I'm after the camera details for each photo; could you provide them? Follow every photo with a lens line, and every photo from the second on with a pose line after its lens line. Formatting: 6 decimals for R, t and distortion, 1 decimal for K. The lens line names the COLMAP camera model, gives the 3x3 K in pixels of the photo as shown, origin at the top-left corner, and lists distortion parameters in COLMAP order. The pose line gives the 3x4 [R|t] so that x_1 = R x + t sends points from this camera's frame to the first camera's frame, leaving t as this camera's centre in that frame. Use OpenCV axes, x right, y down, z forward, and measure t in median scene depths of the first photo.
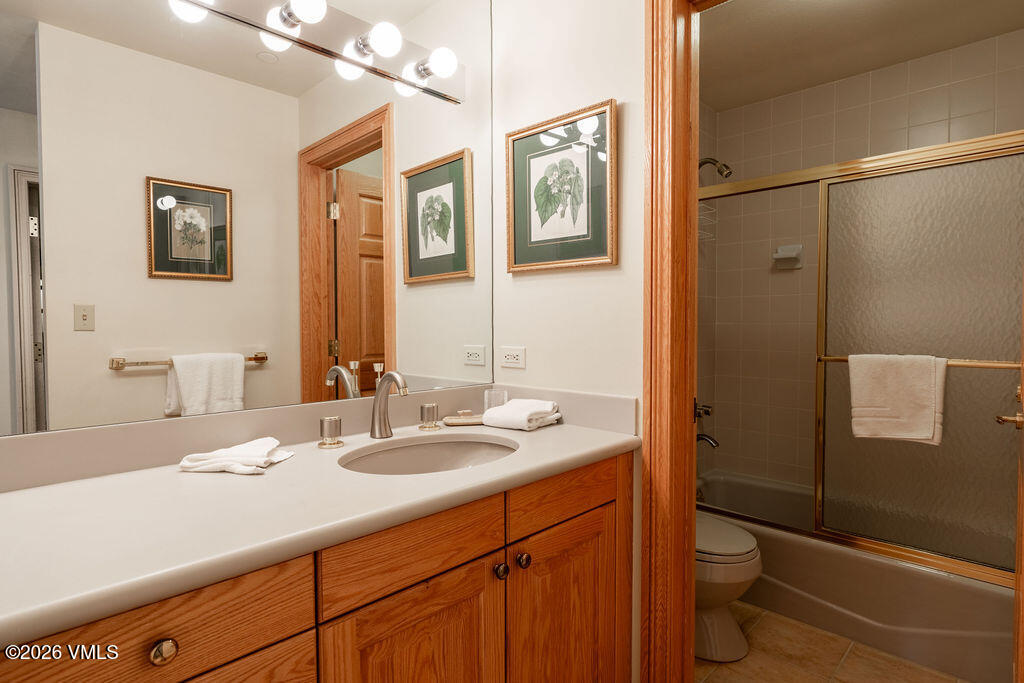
lens RADIAL K [[542.7, 0, 512.0], [0, 542.7, 341.5], [0, 0, 1]] dist [0.000826, 0.000057]
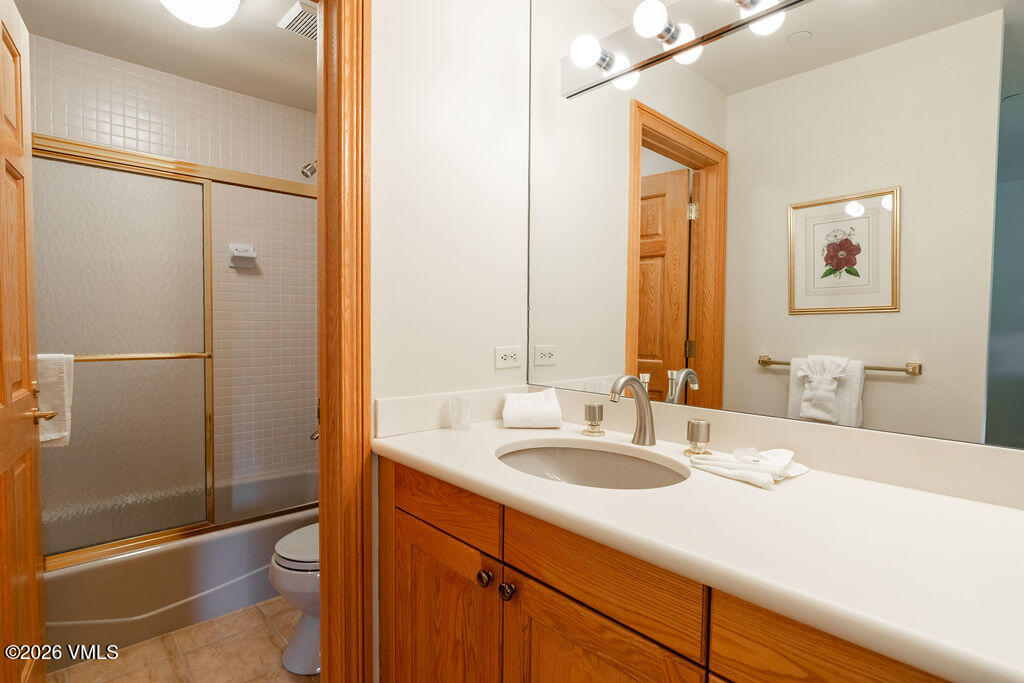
lens RADIAL K [[504.3, 0, 512.0], [0, 504.3, 341.5], [0, 0, 1]] dist [-0.000801, -0.000055]
pose [[-0.033753, 0.030387, -0.998968, 0.590055], [-0.040188, 0.998688, 0.031737, -0.023072], [0.998622, 0.041217, -0.032487, 0.716494]]
